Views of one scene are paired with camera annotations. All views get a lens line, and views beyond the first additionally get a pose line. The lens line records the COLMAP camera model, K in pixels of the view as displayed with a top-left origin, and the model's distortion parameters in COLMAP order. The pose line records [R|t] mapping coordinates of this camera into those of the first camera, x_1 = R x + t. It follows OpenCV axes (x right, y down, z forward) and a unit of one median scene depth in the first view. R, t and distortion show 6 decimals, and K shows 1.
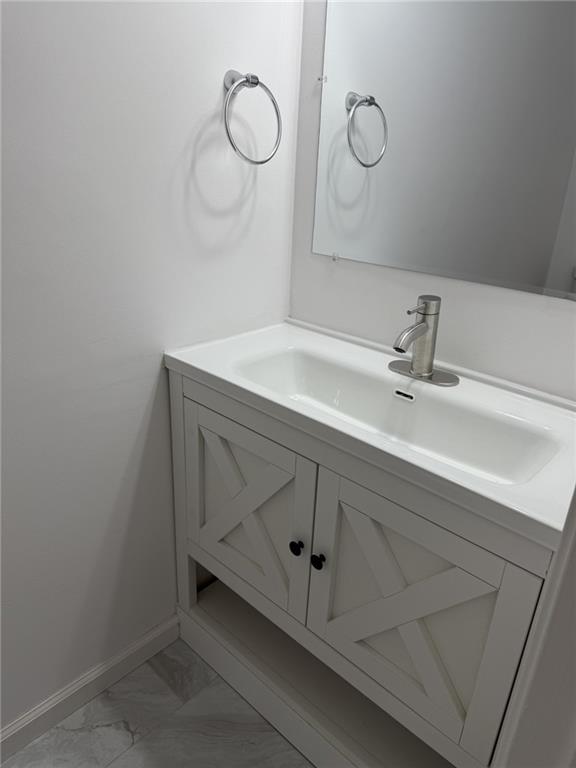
lens RADIAL K [[539.6, 0, 288.3], [0, 539.6, 381.2], [0, 0, 1]] dist [0.024271, -0.034113]
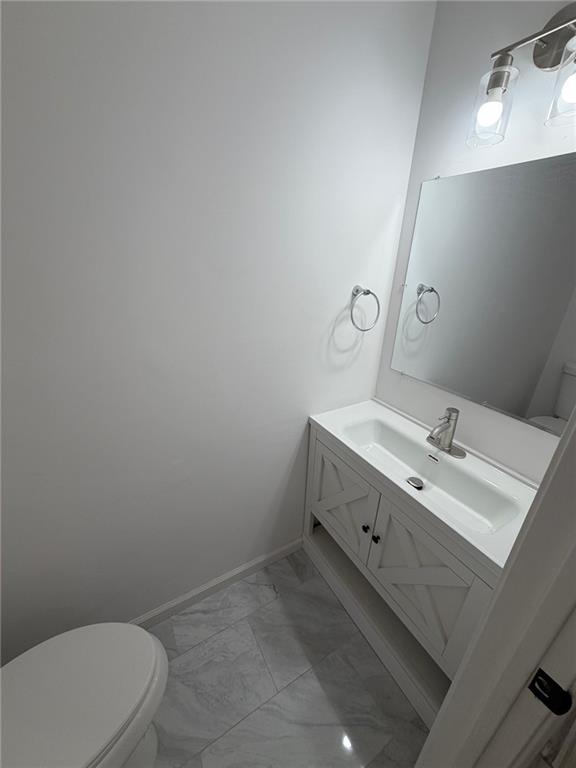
lens RADIAL K [[304.9, 0, 290.8], [0, 304.9, 384.4], [0, 0, 1]] dist [-0.000024, -0.000001]
pose [[0.961475, 0.099168, -0.256381, -0.012611], [-0.097169, 0.995057, 0.020484, -0.191524], [0.257145, 0.005218, 0.966359, -0.140256]]
